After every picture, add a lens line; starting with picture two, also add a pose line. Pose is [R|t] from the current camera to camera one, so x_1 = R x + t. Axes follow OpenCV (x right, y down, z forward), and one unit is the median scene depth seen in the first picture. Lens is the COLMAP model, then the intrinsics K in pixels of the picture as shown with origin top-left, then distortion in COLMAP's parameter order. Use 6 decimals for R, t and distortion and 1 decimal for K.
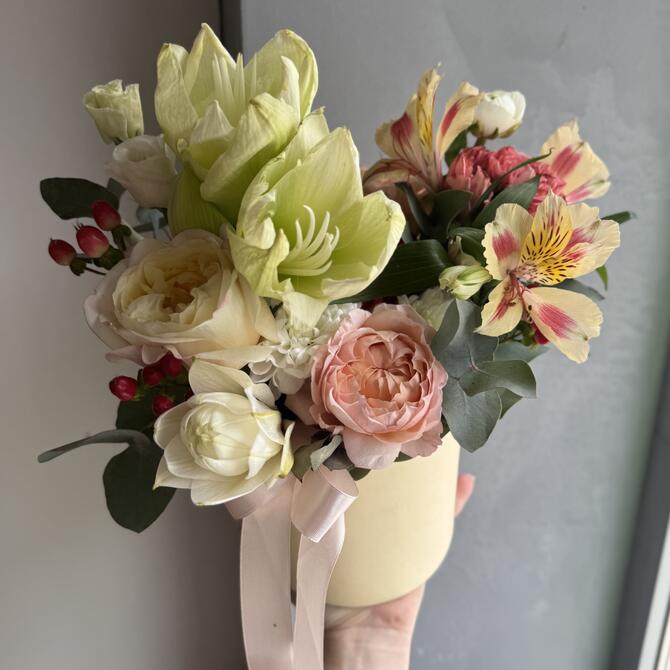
lens RADIAL K [[613.0, 0, 334.3], [0, 613.0, 320.9], [0, 0, 1]] dist [0.020934, 0.001055]
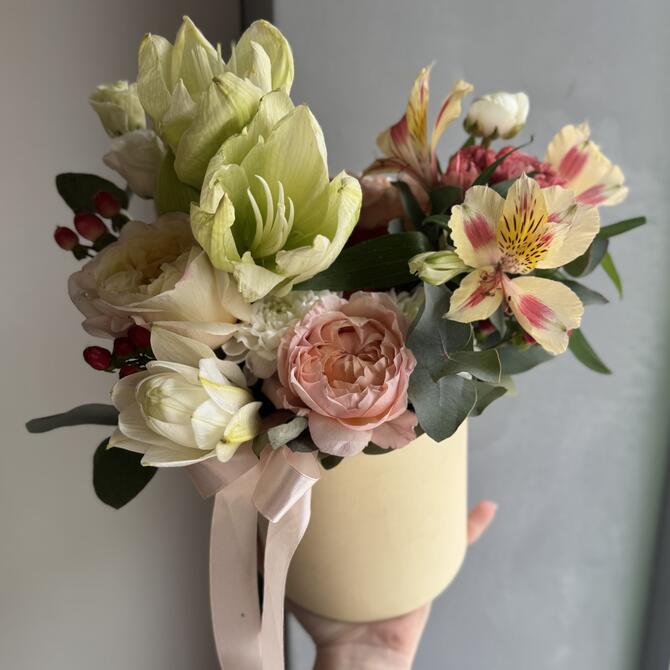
lens RADIAL K [[614.3, 0, 335.0], [0, 614.3, 335.0], [0, 0, 1]] dist [0.010749, -0.003442]
pose [[0.990700, 0.033681, -0.131832, 0.187060], [-0.041525, 0.997498, -0.057208, 0.108653], [0.129576, 0.062150, 0.989620, 0.011683]]
